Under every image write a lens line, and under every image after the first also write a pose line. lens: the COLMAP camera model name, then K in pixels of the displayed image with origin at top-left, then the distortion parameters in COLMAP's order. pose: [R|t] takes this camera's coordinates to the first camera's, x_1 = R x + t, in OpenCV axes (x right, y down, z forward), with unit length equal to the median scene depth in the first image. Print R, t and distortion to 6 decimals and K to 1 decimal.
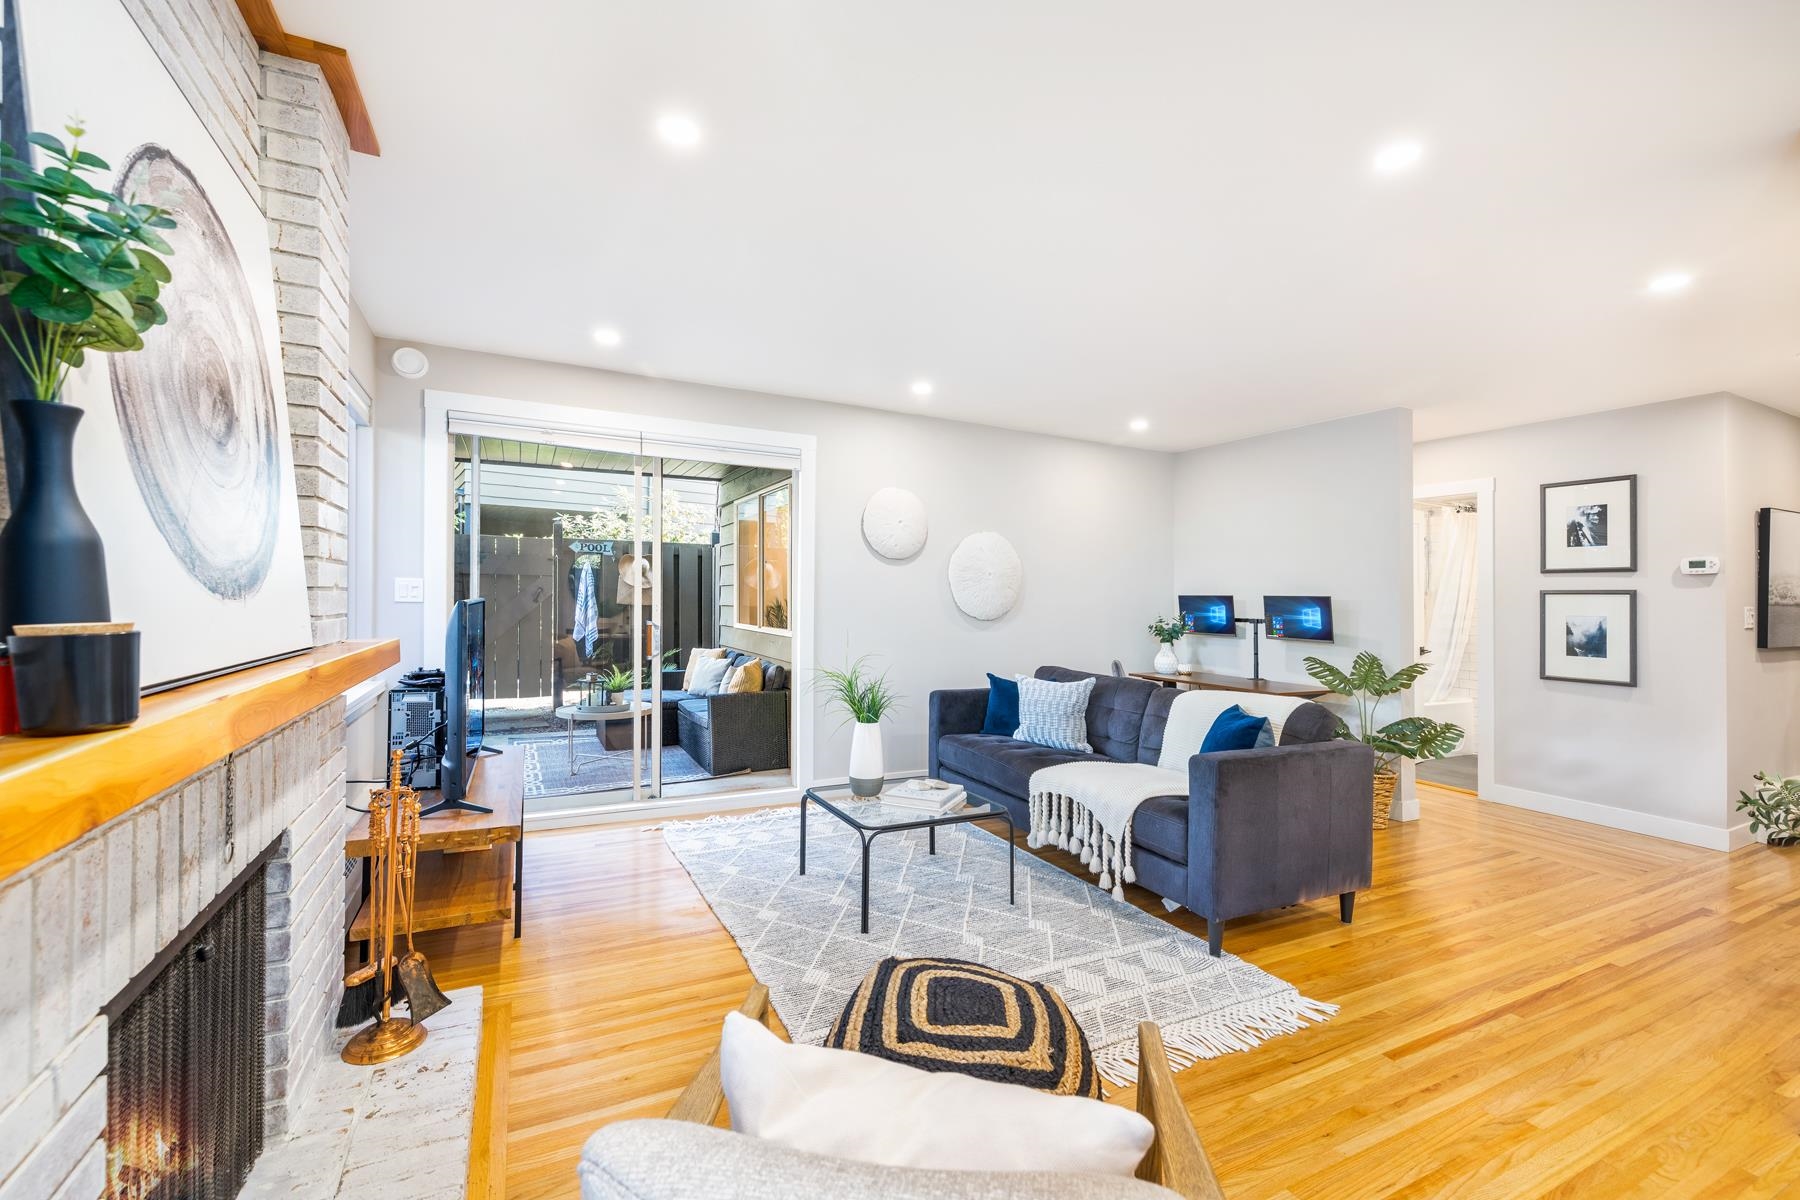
lens RADIAL K [[752.9, 0, 902.7], [0, 752.9, 594.9], [0, 0, 1]] dist [-0.001518, 0.001911]
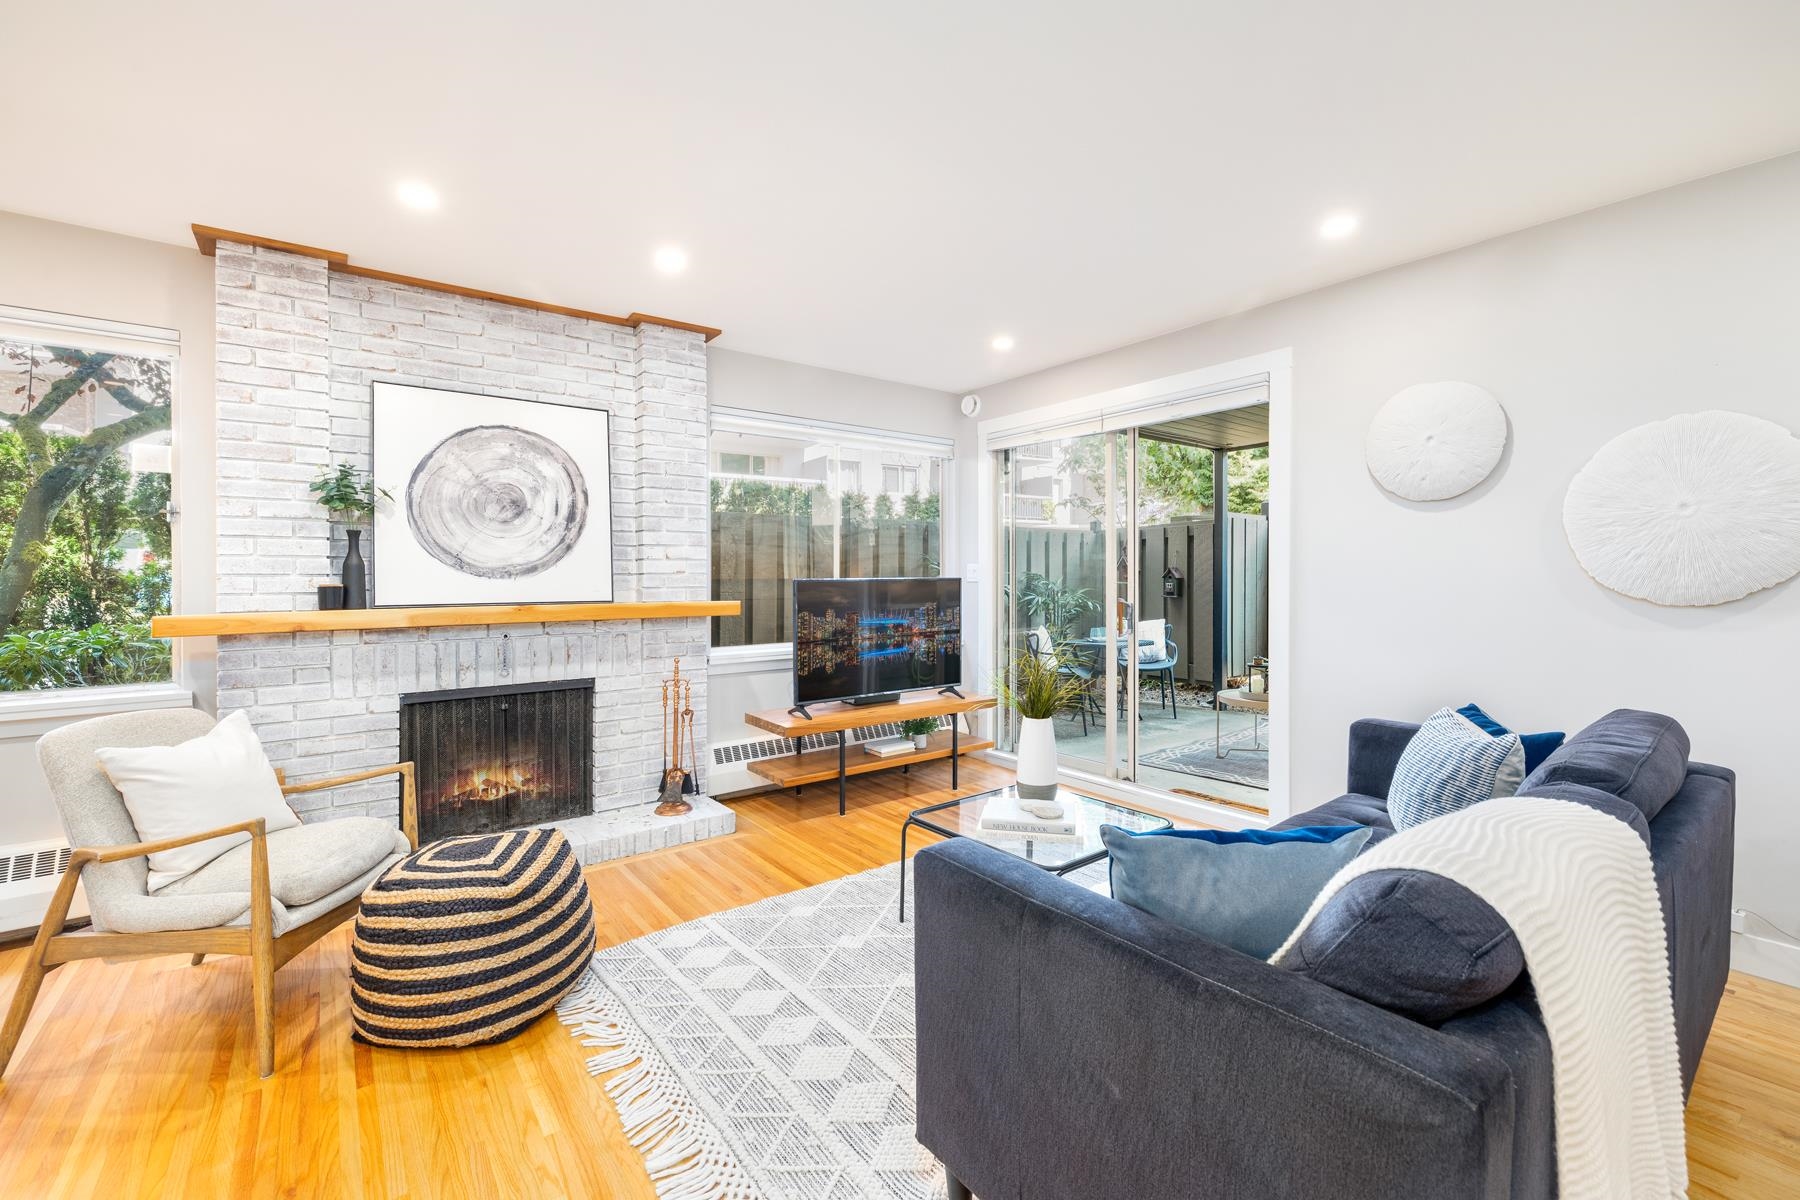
lens RADIAL K [[752.9, 0, 904.6], [0, 752.9, 576.2], [0, 0, 1]] dist [-0.001518, 0.001911]
pose [[0.187116, -0.020184, -0.982130, 0.551083], [0.016808, 0.999708, -0.017343, 0.018495], [0.982194, -0.013262, 0.187401, 0.516167]]
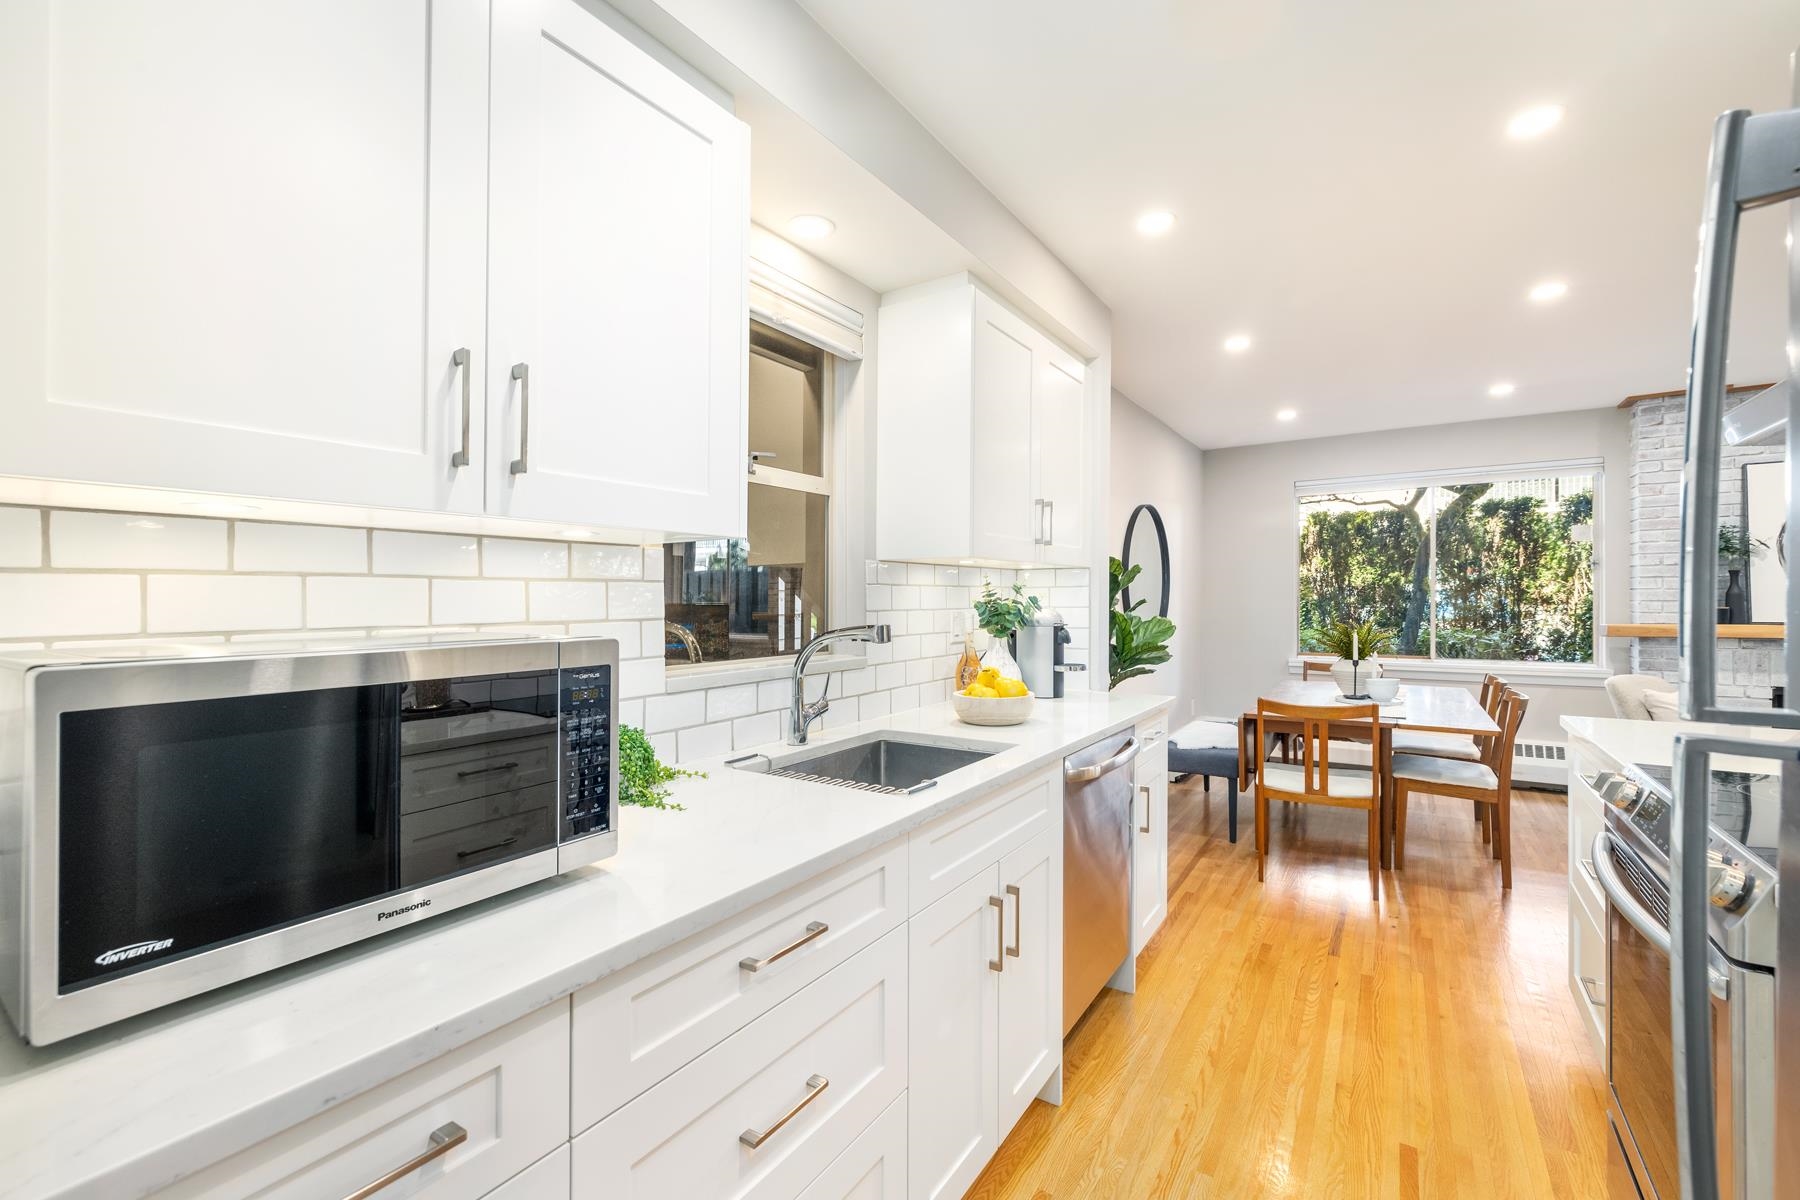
lens RADIAL K [[752.9, 0, 896.3], [0, 752.9, 606.1], [0, 0, 1]] dist [-0.001518, 0.001911]
pose [[-0.871920, -0.006229, -0.489609, 1.214519], [-0.002915, 0.999967, -0.007530, 0.014842], [0.489639, -0.005138, -0.871910, 0.480213]]
